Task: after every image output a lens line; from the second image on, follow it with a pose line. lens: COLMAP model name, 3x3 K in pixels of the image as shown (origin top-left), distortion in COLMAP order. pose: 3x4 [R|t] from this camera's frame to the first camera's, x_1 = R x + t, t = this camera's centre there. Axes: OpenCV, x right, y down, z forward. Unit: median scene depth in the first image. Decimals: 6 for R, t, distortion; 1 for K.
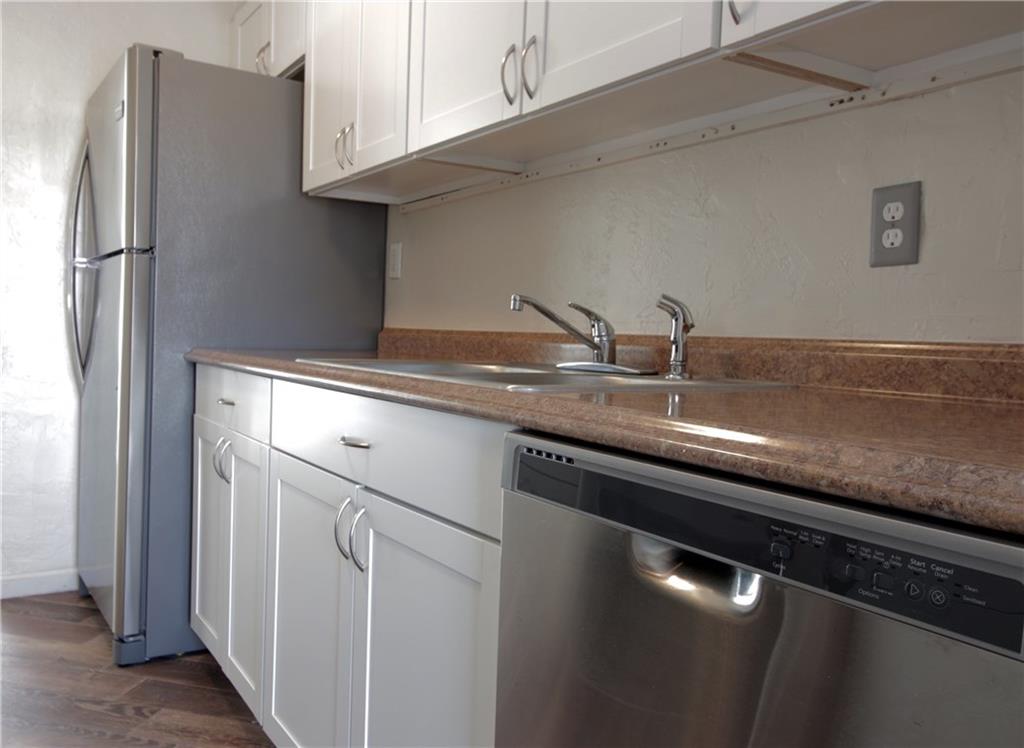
lens RADIAL K [[862.1, 0, 461.2], [0, 862.1, 371.9], [0, 0, 1]] dist [0.019767, -0.011907]
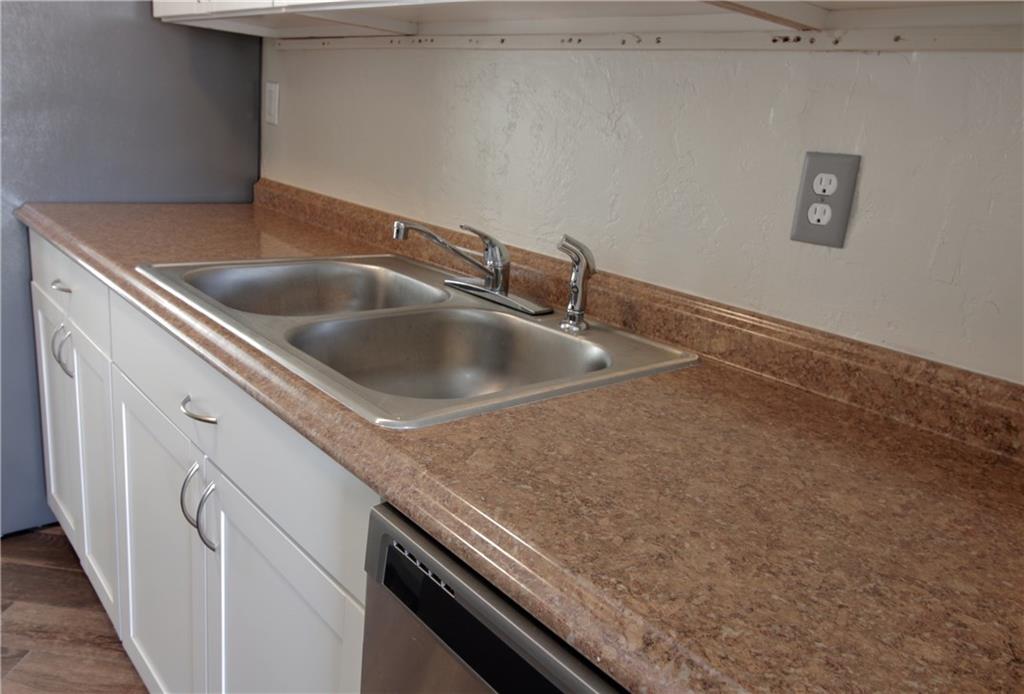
lens RADIAL K [[781.3, 0, 509.0], [0, 781.3, 346.8], [0, 0, 1]] dist [0.018804, -0.007627]
pose [[0.981482, 0.012594, 0.191137, 0.022971], [-0.058611, 0.969722, 0.237074, -0.162268], [-0.182365, -0.243887, 0.952503, 0.208267]]
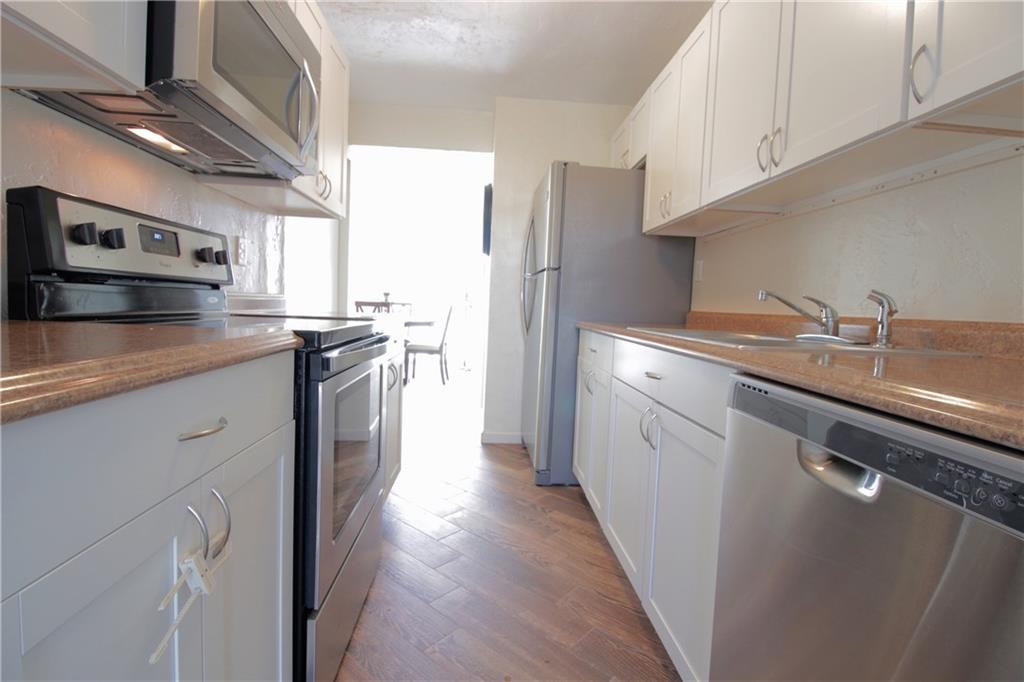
lens RADIAL K [[497.9, 0, 508.2], [0, 497.9, 333.5], [0, 0, 1]] dist [-0.018464, -0.005989]
pose [[0.889335, 0.032005, -0.456134, 0.064904], [-0.034817, 0.999391, 0.002240, 0.004049], [0.455928, 0.013890, 0.889908, -0.025017]]
